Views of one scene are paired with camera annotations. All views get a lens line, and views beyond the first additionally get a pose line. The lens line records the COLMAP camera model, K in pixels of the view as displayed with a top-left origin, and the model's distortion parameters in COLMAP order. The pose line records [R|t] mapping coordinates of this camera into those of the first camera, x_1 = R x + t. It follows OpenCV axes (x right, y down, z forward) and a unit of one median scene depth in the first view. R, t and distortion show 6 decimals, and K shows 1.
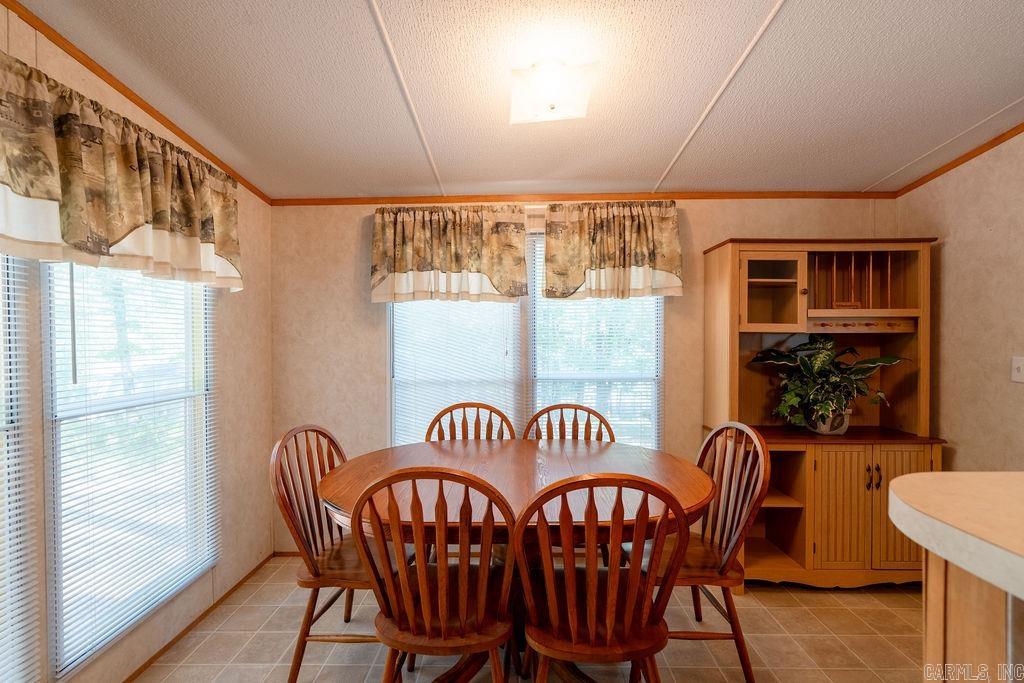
lens RADIAL K [[458.6, 0, 511.7], [0, 458.6, 343.2], [0, 0, 1]] dist [-0.003634, 0.001056]
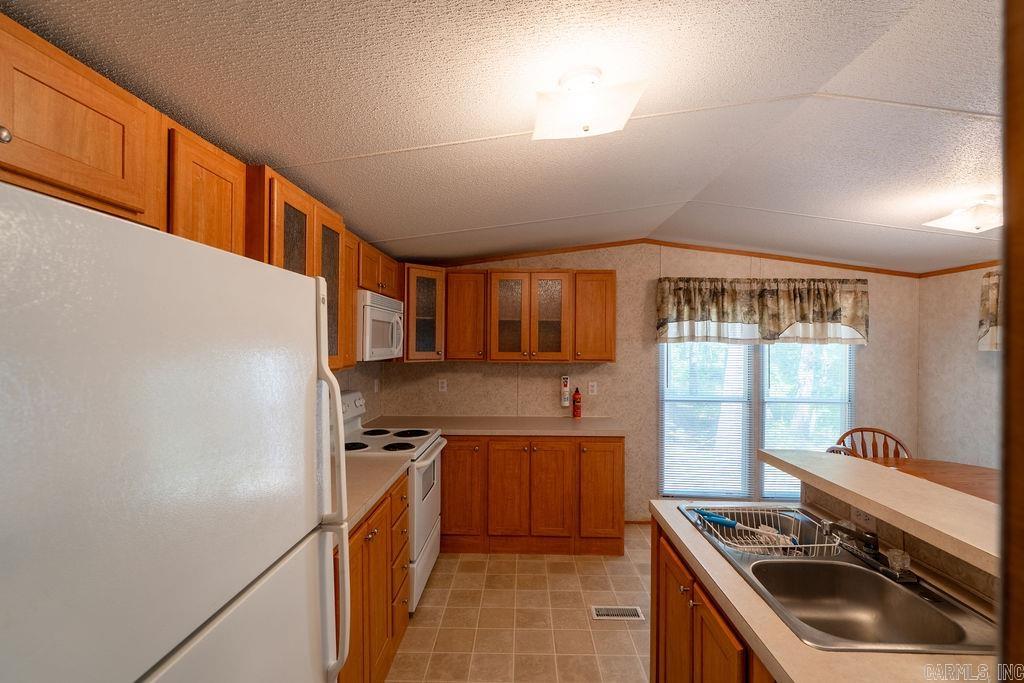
lens RADIAL K [[458.6, 0, 511.7], [0, 458.6, 343.2], [0, 0, 1]] dist [-0.003634, 0.001056]
pose [[-0.004082, 0.005515, -0.999976, 0.983530], [-0.021745, 0.999748, 0.005603, -0.091930], [0.999755, 0.021768, -0.003961, -0.267161]]
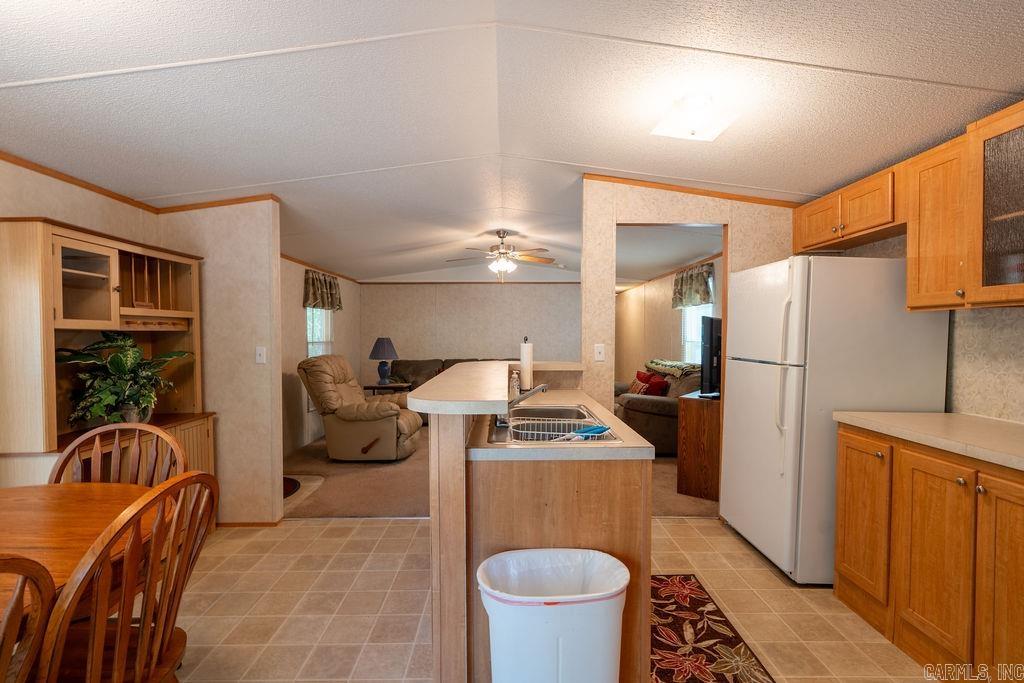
lens RADIAL K [[459.7, 0, 510.2], [0, 459.7, 341.6], [0, 0, 1]] dist [-0.003469, 0.001288]
pose [[-0.028704, -0.016289, 0.999455, -0.374255], [0.016872, 0.999717, 0.016778, -0.000352], [-0.999446, 0.017344, -0.028421, 0.165083]]
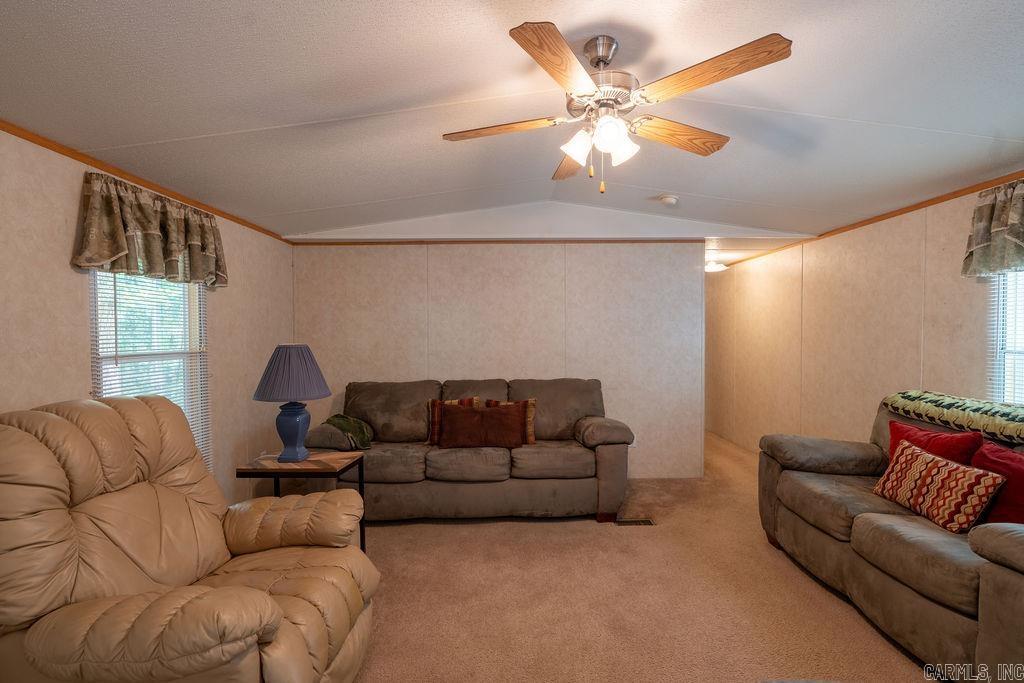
lens RADIAL K [[458.6, 0, 511.7], [0, 458.6, 343.2], [0, 0, 1]] dist [-0.003634, 0.001056]
pose [[-0.025098, -0.027051, 0.999319, 0.957938], [0.019648, 0.999427, 0.027548, -0.013313], [-0.999492, 0.020326, -0.024552, 0.301893]]
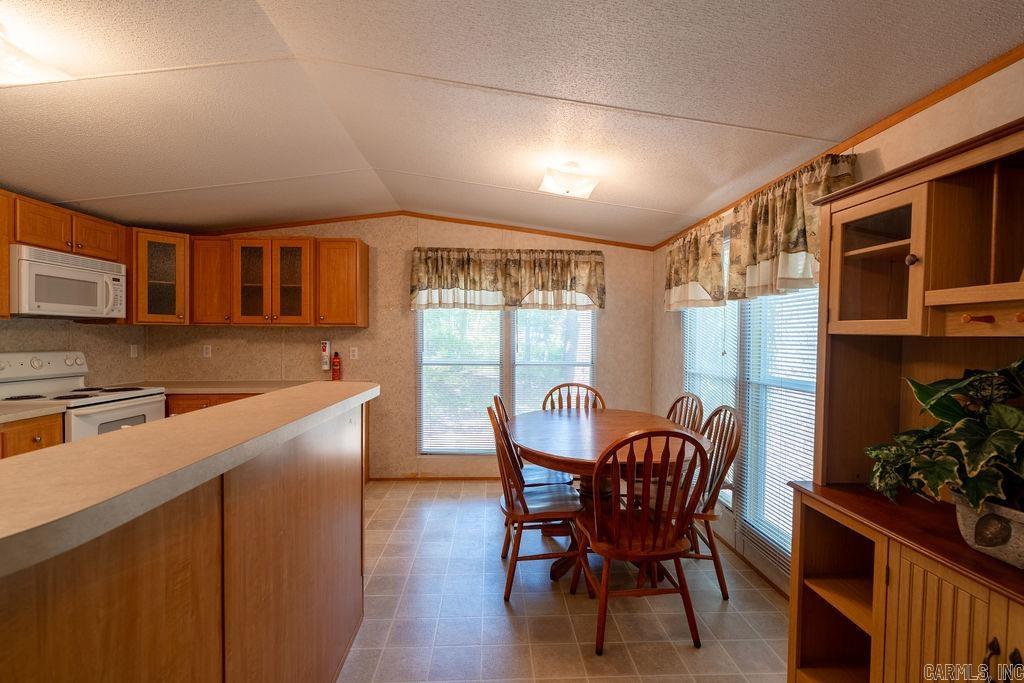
lens RADIAL K [[458.6, 0, 511.7], [0, 458.6, 343.2], [0, 0, 1]] dist [-0.003634, 0.001056]
pose [[0.068266, 0.022282, -0.997418, 1.099652], [-0.020227, 0.999576, 0.020946, -0.015053], [0.997462, 0.018745, 0.068688, 0.470670]]
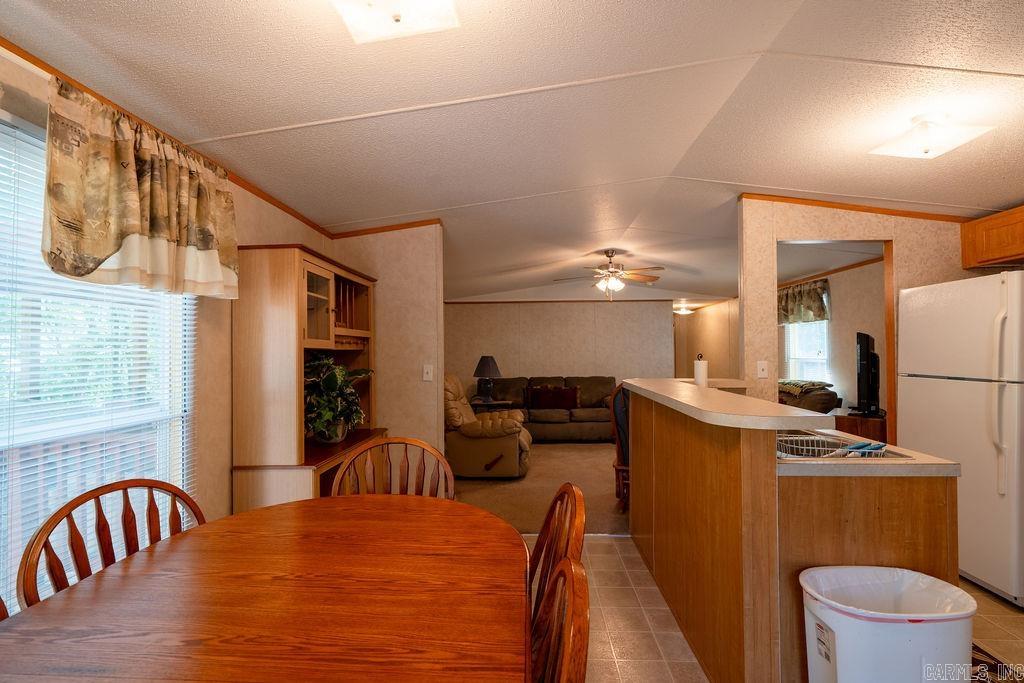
lens RADIAL K [[458.6, 0, 511.7], [0, 458.6, 343.2], [0, 0, 1]] dist [-0.003634, 0.001056]
pose [[0.022025, 0.019588, 0.999566, -0.392368], [0.021155, 0.999575, -0.020055, -0.006638], [-0.999534, 0.021588, 0.021601, 0.546571]]
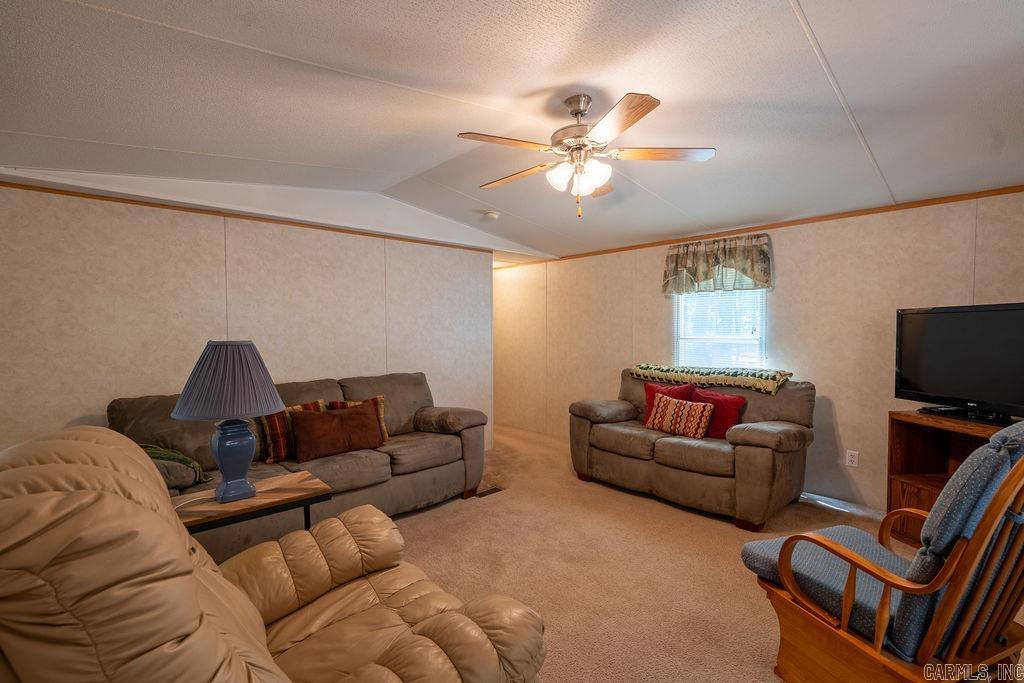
lens RADIAL K [[459.7, 0, 510.2], [0, 459.7, 341.6], [0, 0, 1]] dist [-0.003469, 0.001288]
pose [[-0.696746, -0.020114, 0.717036, 1.113022], [0.013409, 0.999067, 0.041055, -0.015868], [-0.717193, 0.038220, -0.695826, 0.898454]]
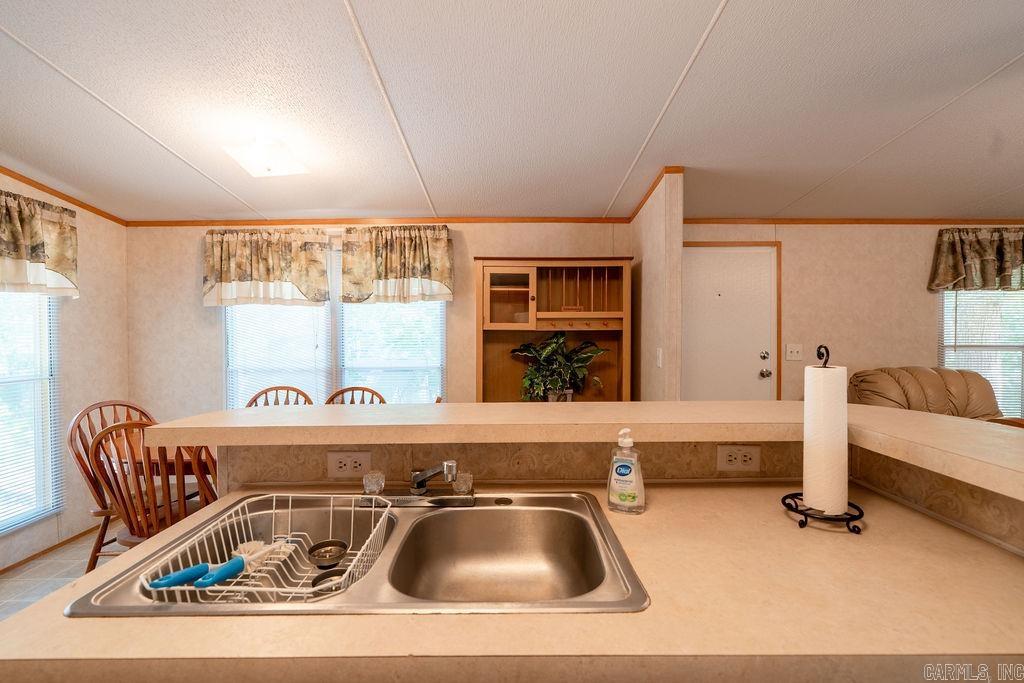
lens RADIAL K [[459.7, 0, 510.2], [0, 459.7, 341.6], [0, 0, 1]] dist [-0.003469, 0.001288]
pose [[0.999754, -0.001211, 0.022169, 0.524149], [0.001116, 0.999990, 0.004286, 0.002591], [-0.022174, -0.004261, 0.999745, -0.275587]]
